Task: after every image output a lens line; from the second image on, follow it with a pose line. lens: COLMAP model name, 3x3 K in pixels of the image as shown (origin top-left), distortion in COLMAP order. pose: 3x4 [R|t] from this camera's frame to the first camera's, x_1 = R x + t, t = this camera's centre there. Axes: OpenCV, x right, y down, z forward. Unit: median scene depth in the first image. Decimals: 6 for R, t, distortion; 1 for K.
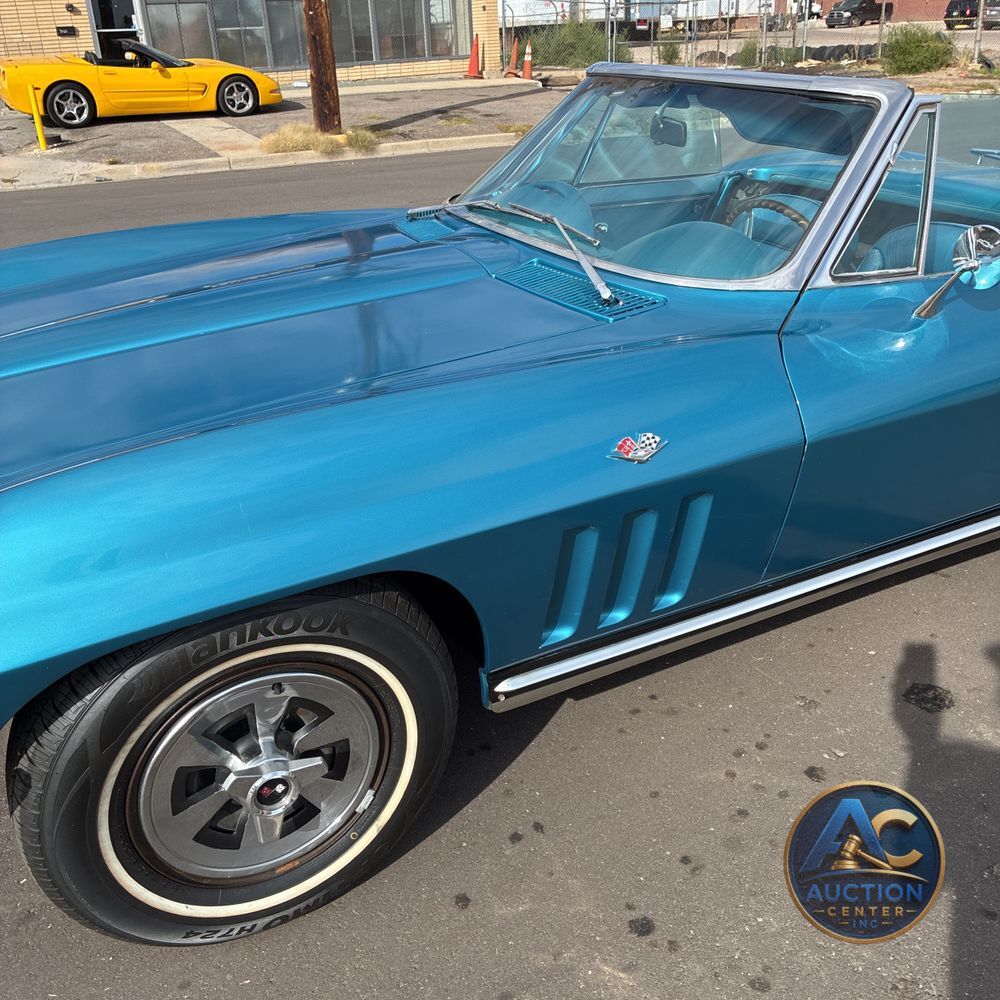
lens RADIAL K [[1003.6, 0, 480.1], [0, 1003.6, 497.9], [0, 0, 1]] dist [0.014772, 0.010597]
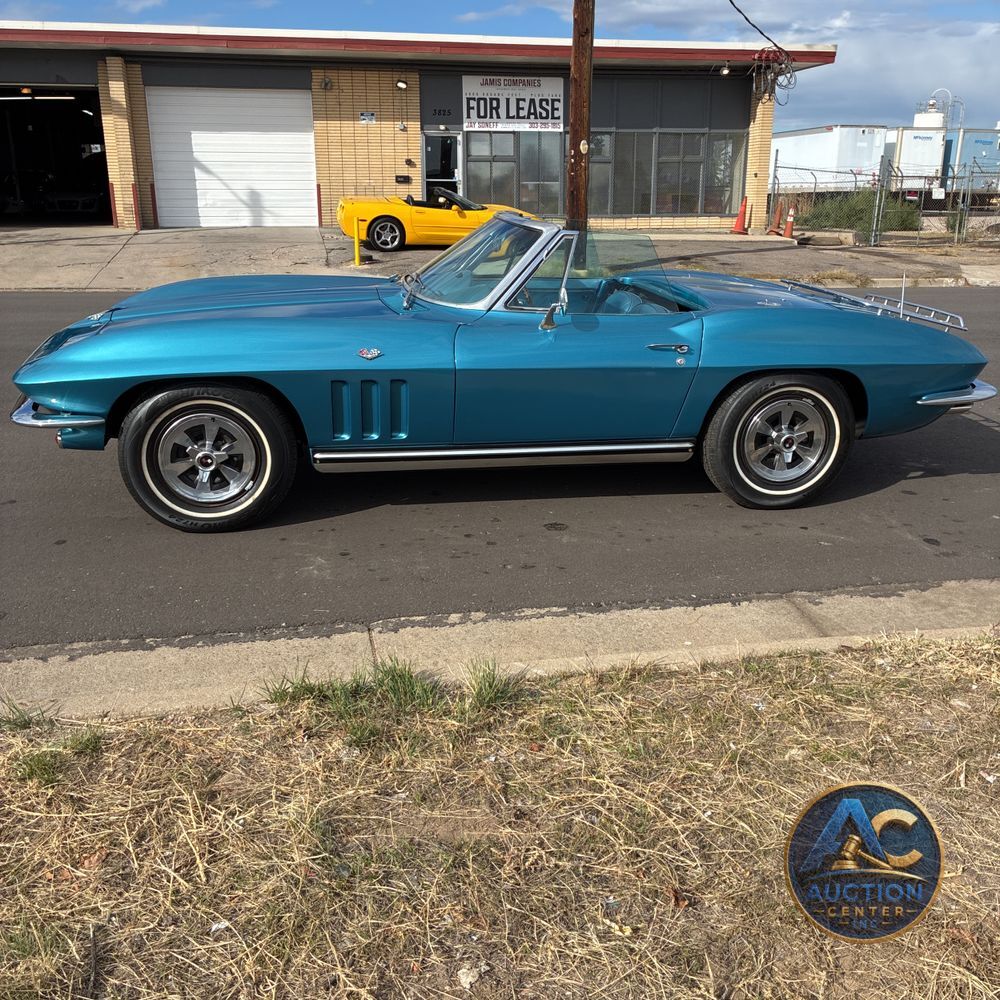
lens RADIAL K [[992.3, 0, 498.4], [0, 992.3, 502.1], [0, 0, 1]] dist [0.038507, -0.038908]
pose [[0.953125, 0.133865, -0.271354, 0.082913], [-0.167335, 0.980387, -0.104113, 0.036044], [0.252095, 0.144640, 0.956832, -0.085644]]
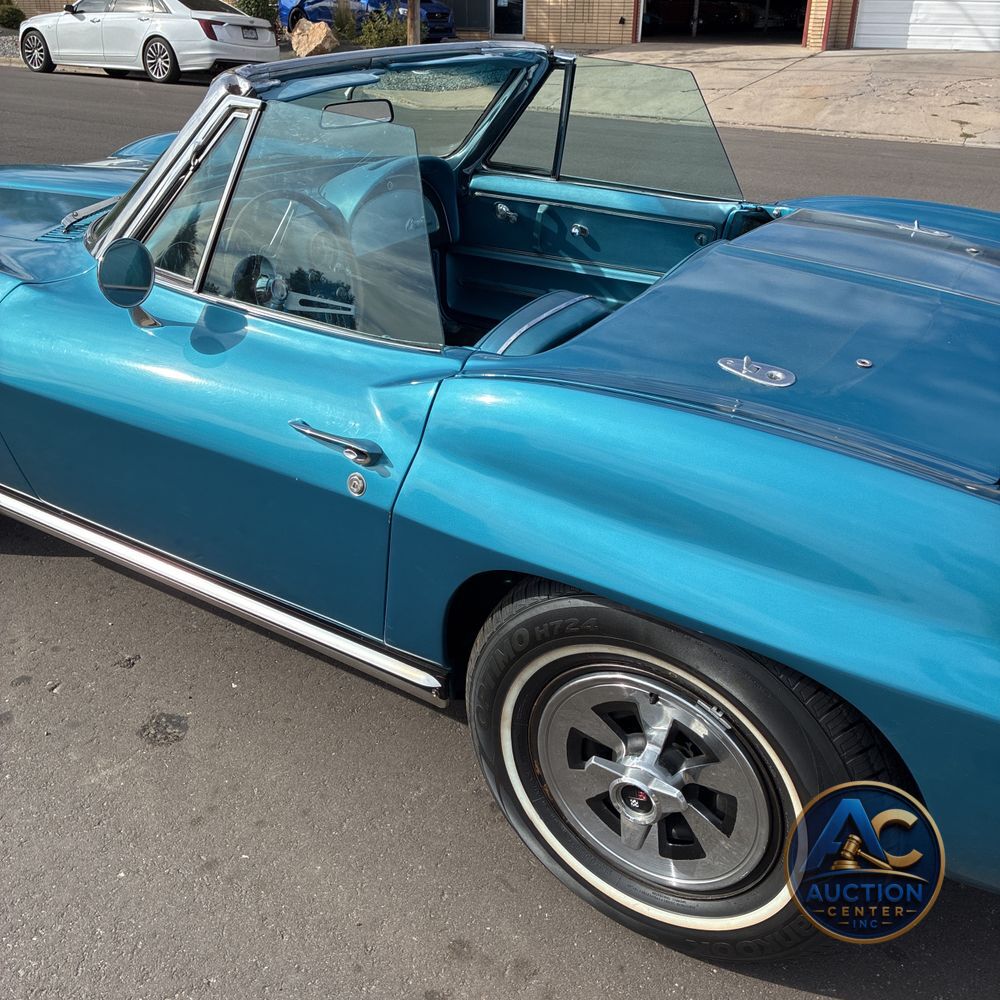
lens RADIAL K [[1006.5, 0, 493.6], [0, 1006.5, 497.9], [0, 0, 1]] dist [0.035602, -0.036153]
pose [[0.496552, 0.427381, -0.755501, 0.119044], [-0.394785, 0.886350, 0.241929, -0.033723], [0.773034, 0.178130, 0.608842, 0.059702]]
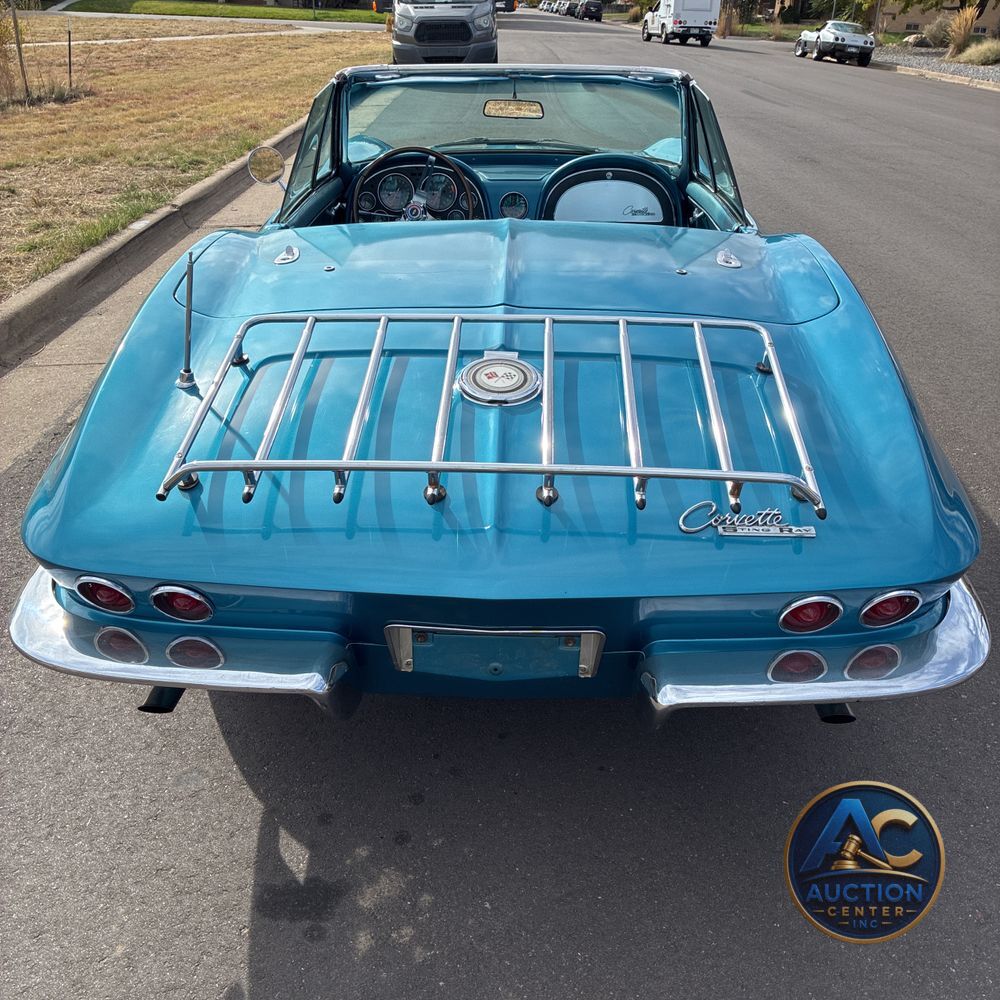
lens RADIAL K [[1006.5, 0, 493.6], [0, 1006.5, 497.9], [0, 0, 1]] dist [0.035602, -0.036153]
pose [[-0.477627, 0.406209, -0.779016, 0.155232], [-0.379543, 0.704283, 0.599944, -0.084169], [0.792351, 0.582219, -0.182211, 0.160044]]
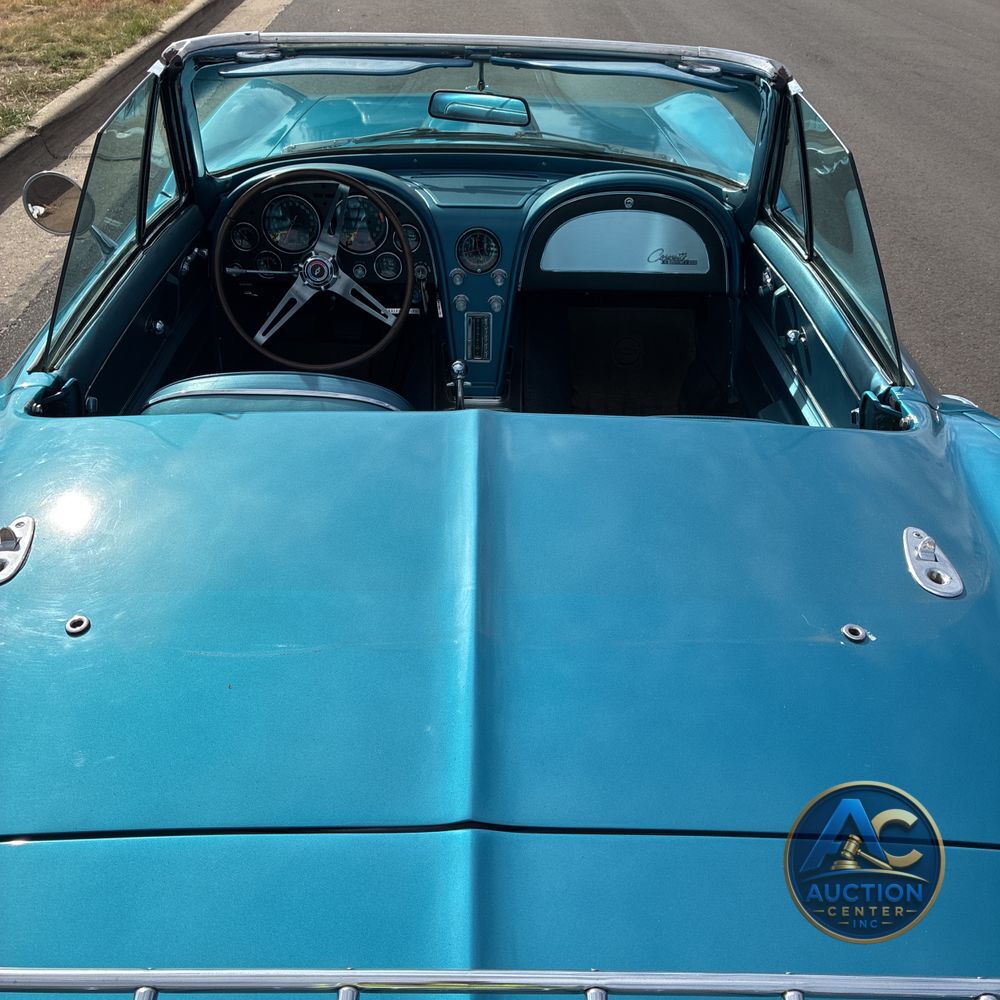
lens RADIAL K [[997.2, 0, 503.2], [0, 997.2, 497.1], [0, 0, 1]] dist [0.050421, -0.063600]
pose [[-0.436092, 0.507744, -0.742980, 0.098634], [-0.413472, 0.620264, 0.666569, -0.074998], [0.799290, 0.597887, -0.060554, 0.130498]]
